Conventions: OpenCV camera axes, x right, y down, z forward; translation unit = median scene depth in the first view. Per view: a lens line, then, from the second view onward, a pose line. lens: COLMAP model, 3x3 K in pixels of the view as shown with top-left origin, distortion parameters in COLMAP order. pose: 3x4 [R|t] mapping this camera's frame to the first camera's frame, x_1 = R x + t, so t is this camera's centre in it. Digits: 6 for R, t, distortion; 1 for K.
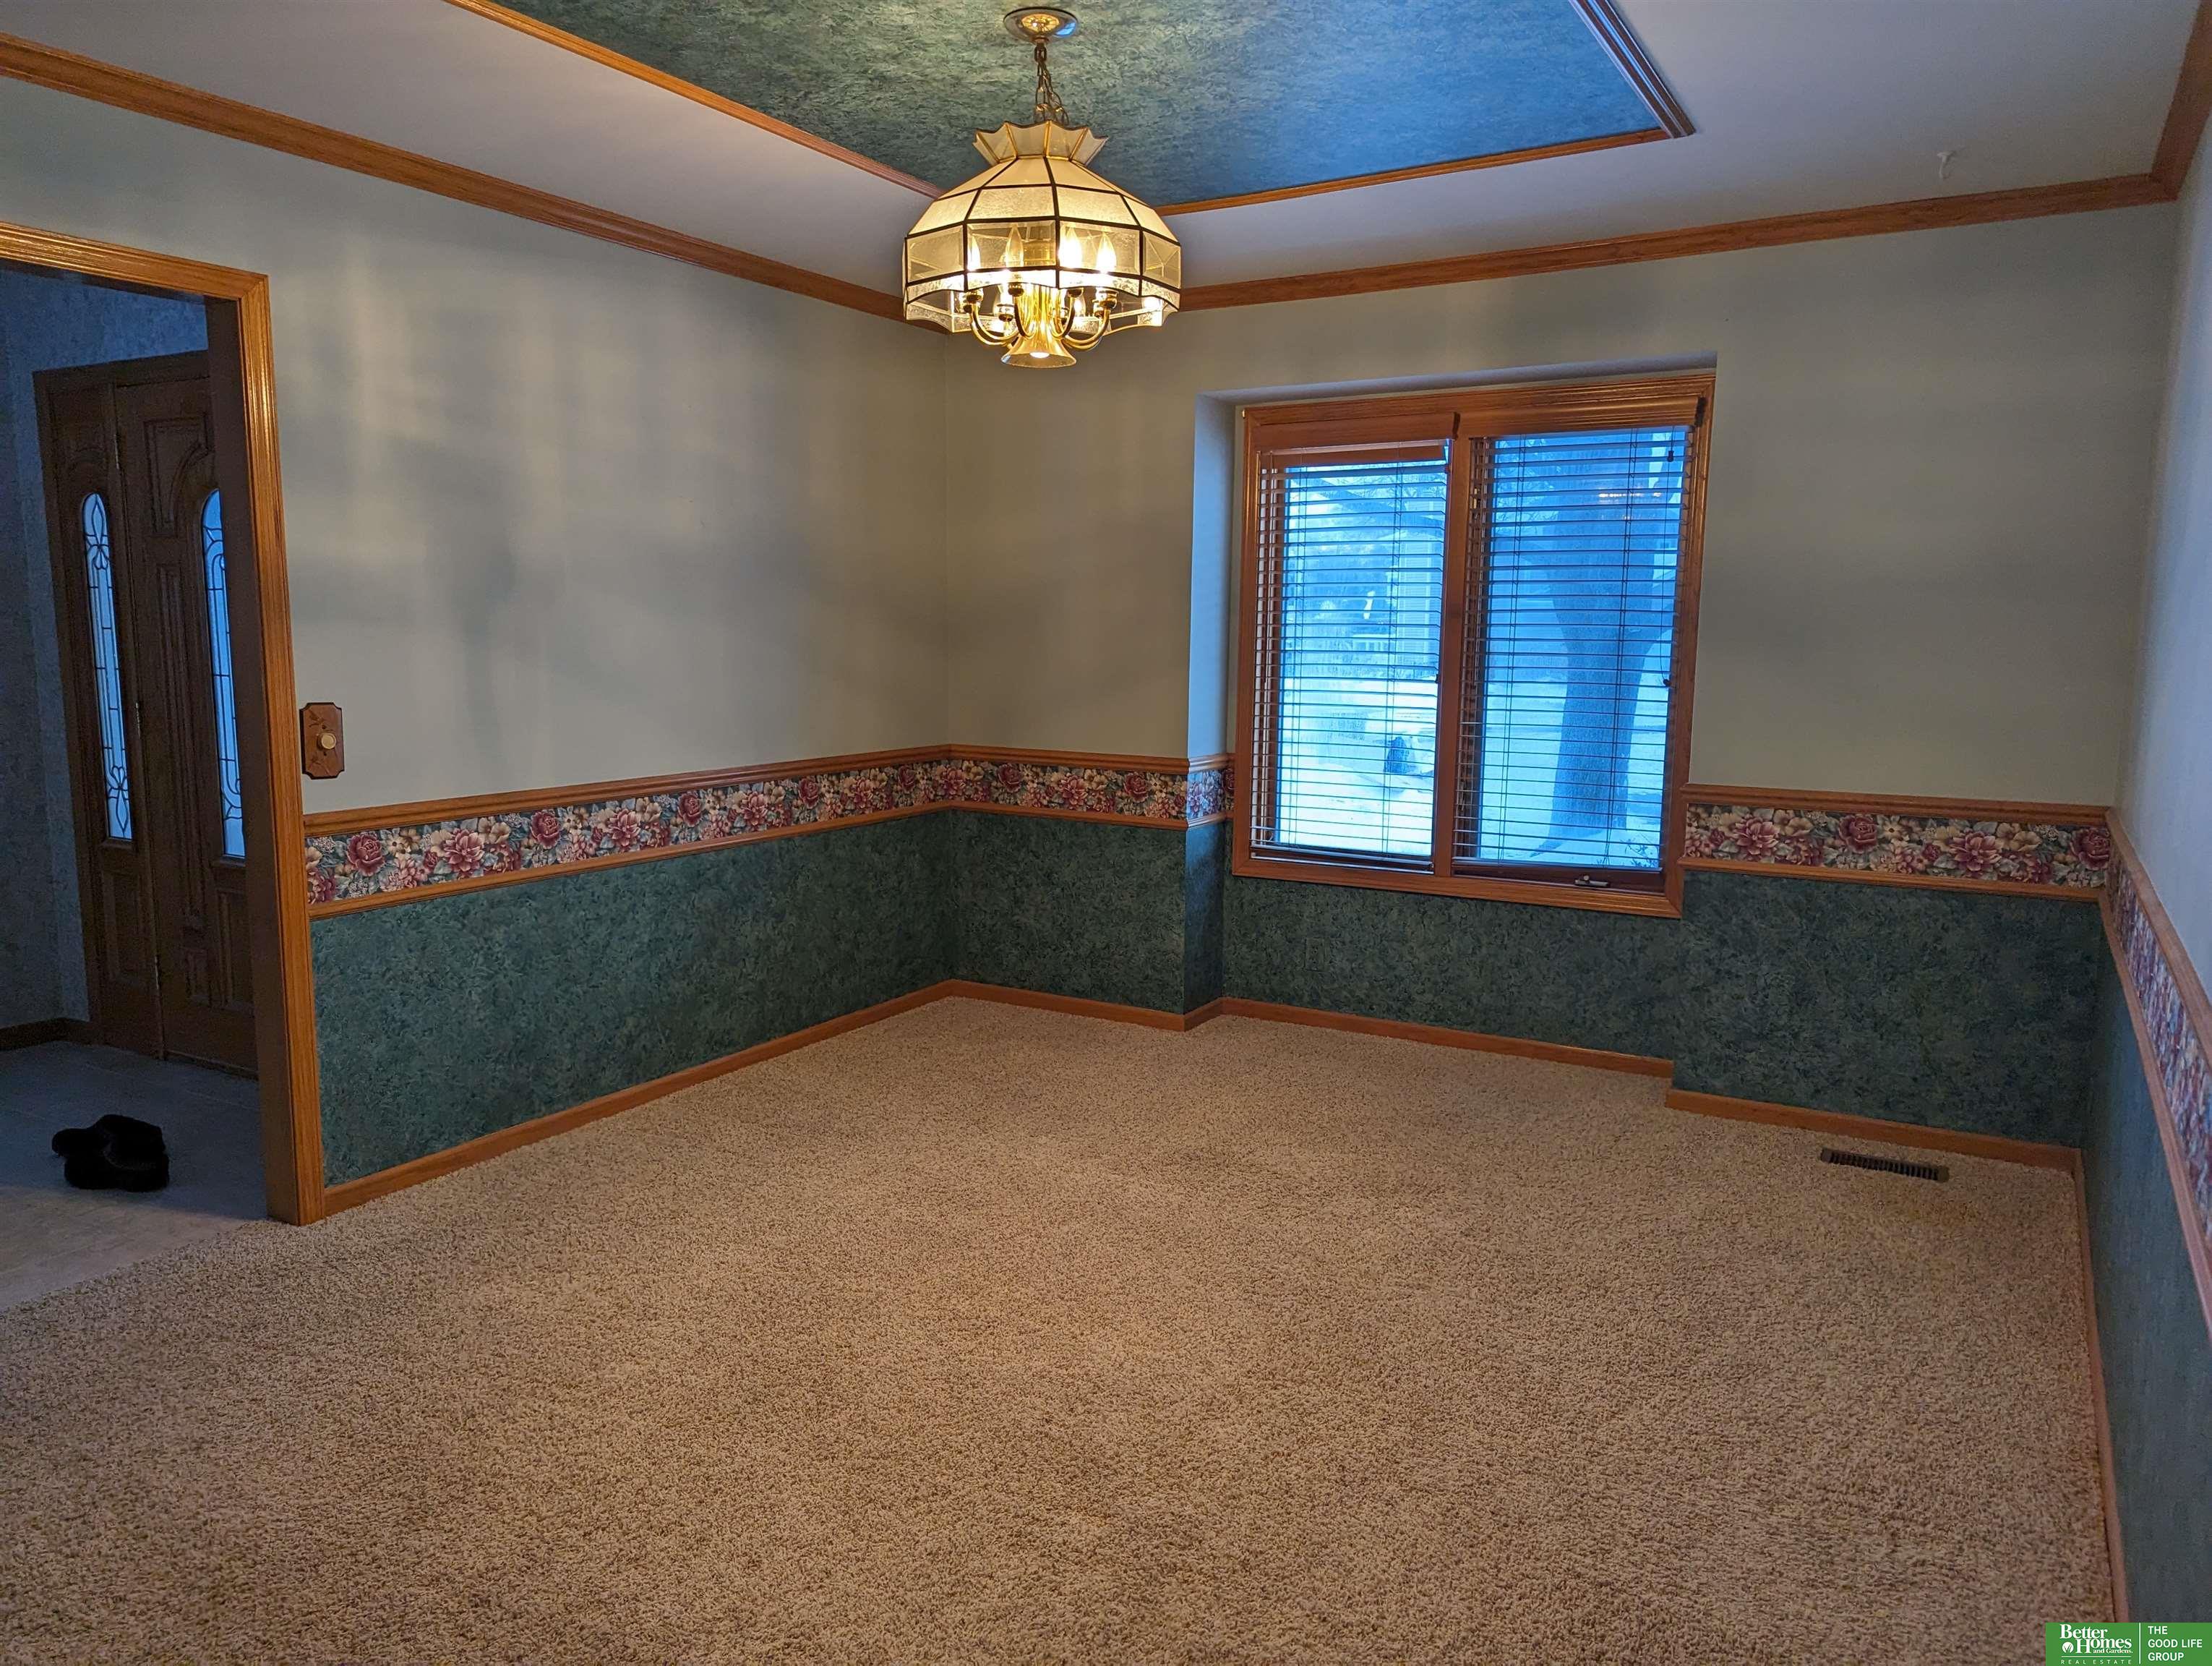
lens RADIAL K [[1564.0, 0, 1104.3], [0, 1564.0, 833.7], [0, 0, 1]] dist [0.061730, -0.055523]
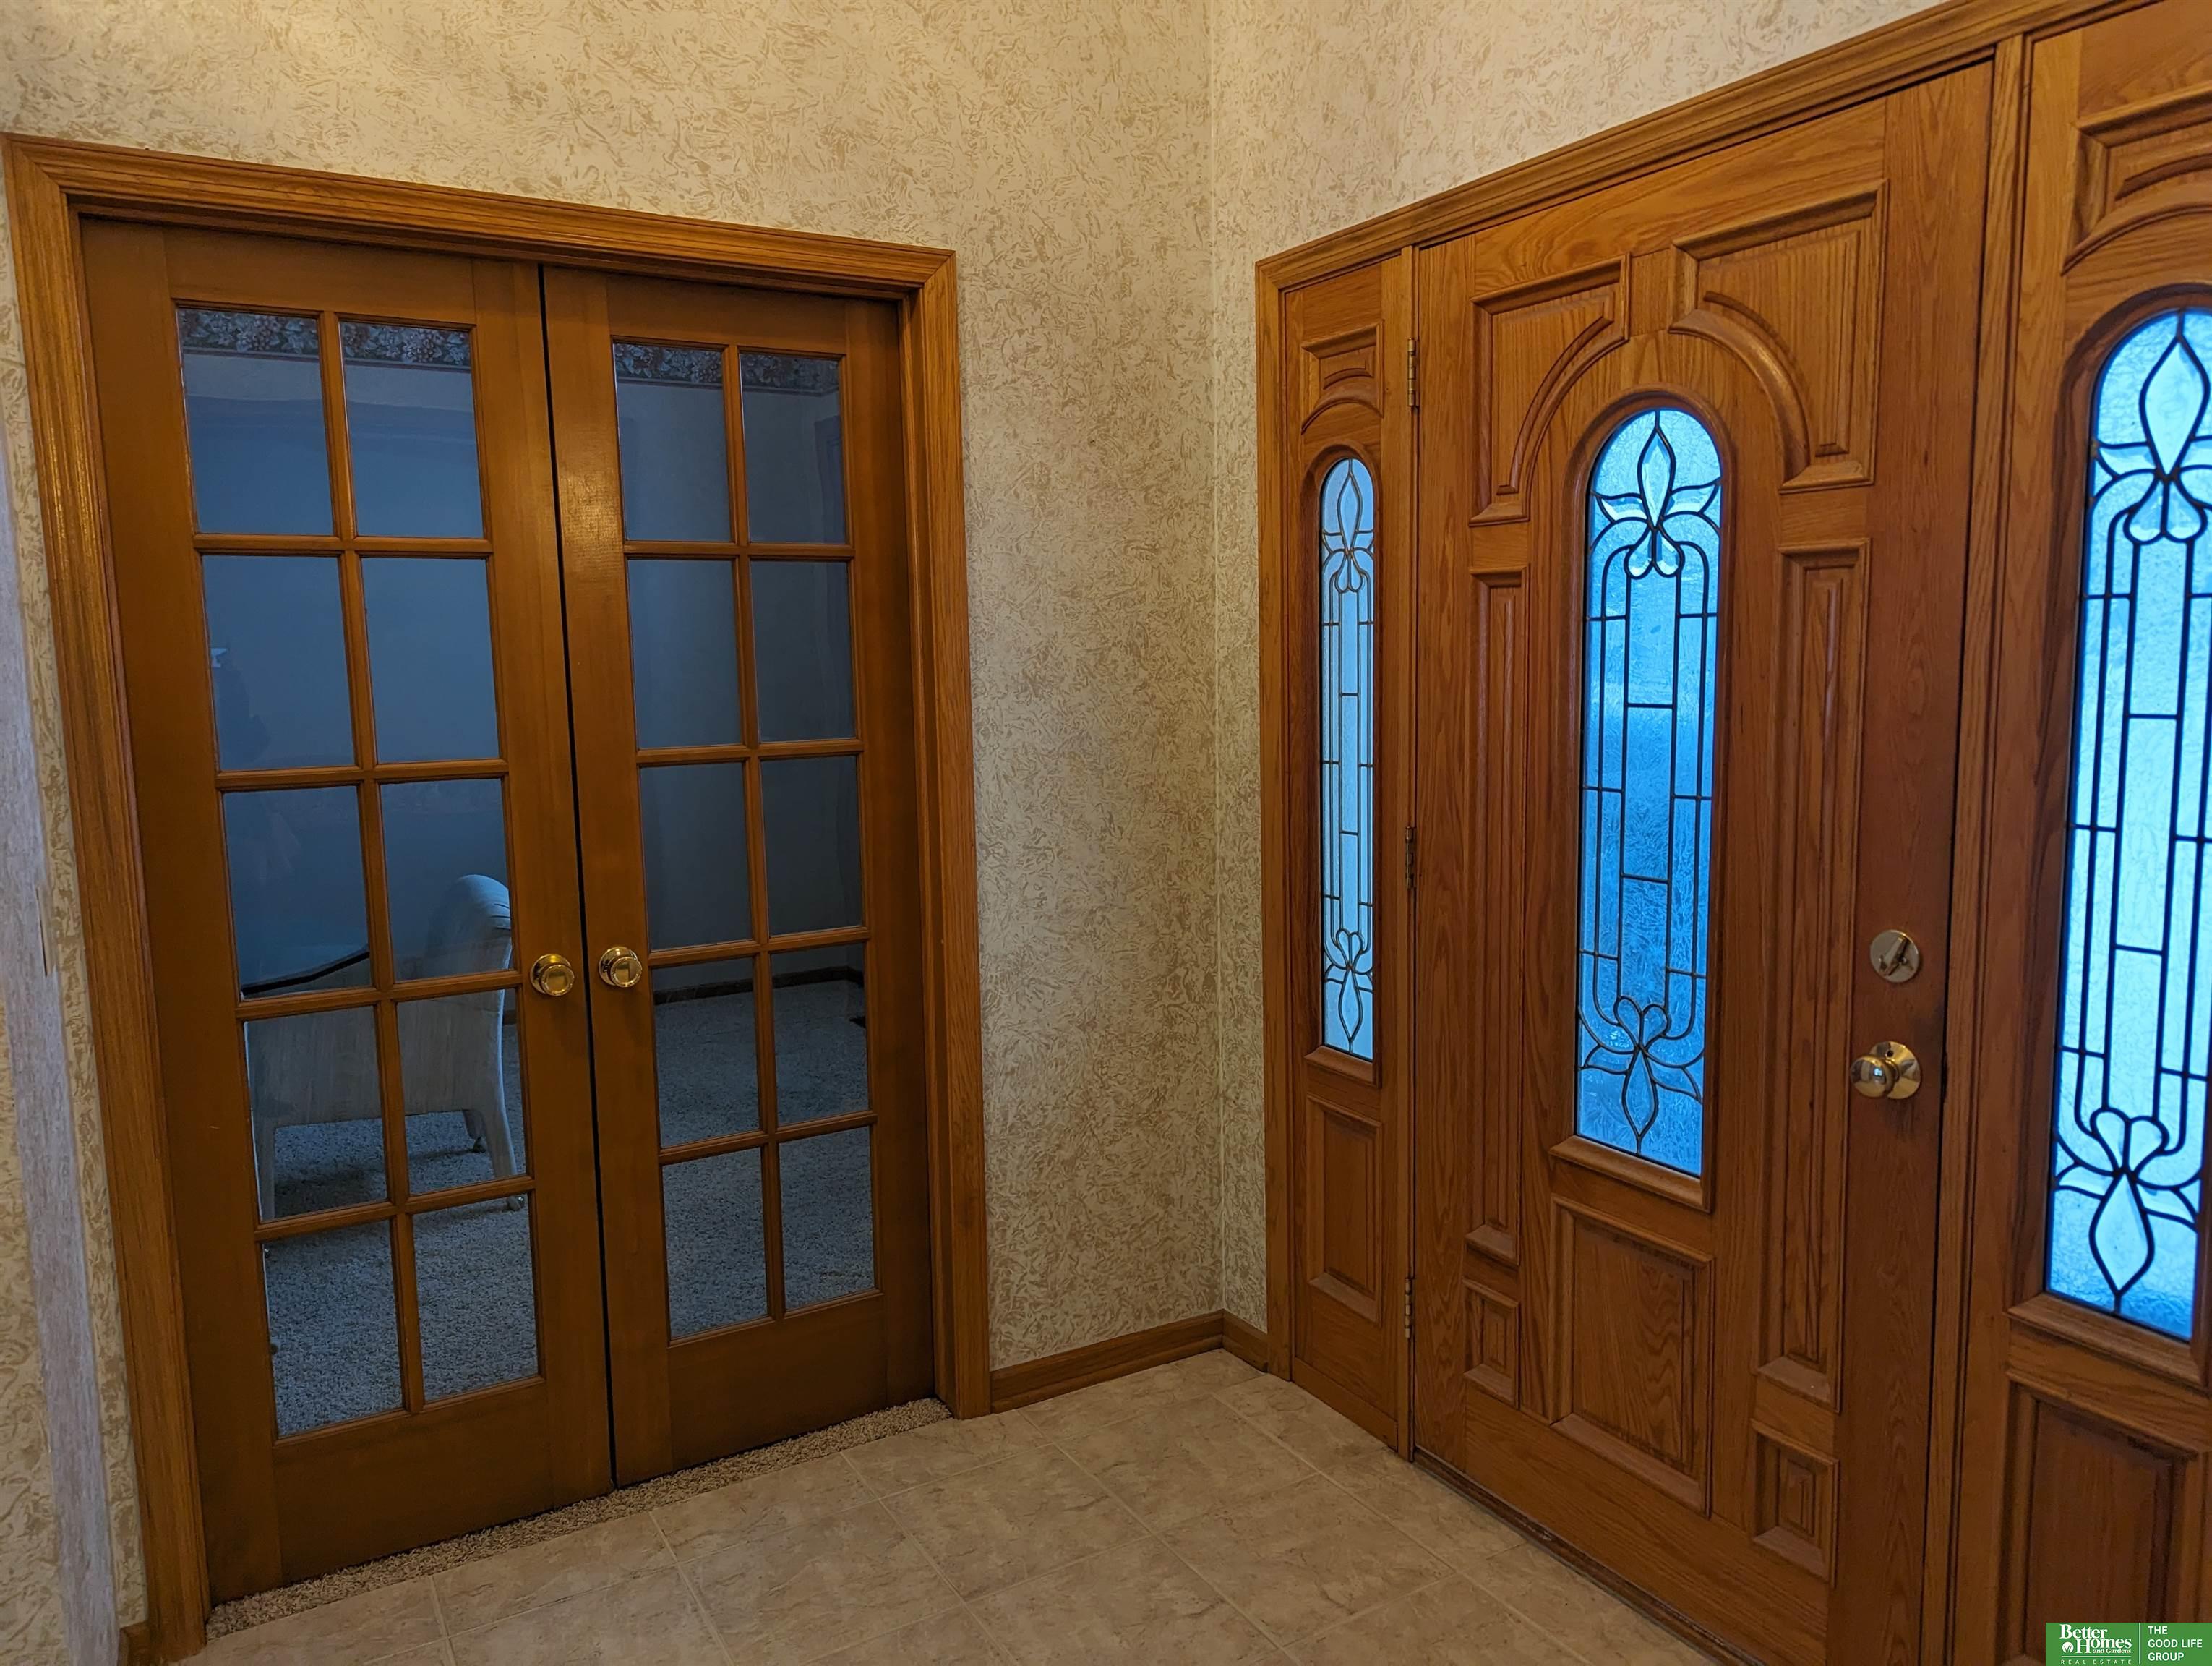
lens RADIAL K [[1564.0, 0, 1107.0], [0, 1564.0, 832.4], [0, 0, 1]] dist [0.061730, -0.055523]
pose [[0.870436, 0.032337, -0.491218, -0.425491], [-0.038603, 0.999251, -0.002622, -0.074642], [0.490766, 0.021245, 0.871033, 0.464917]]
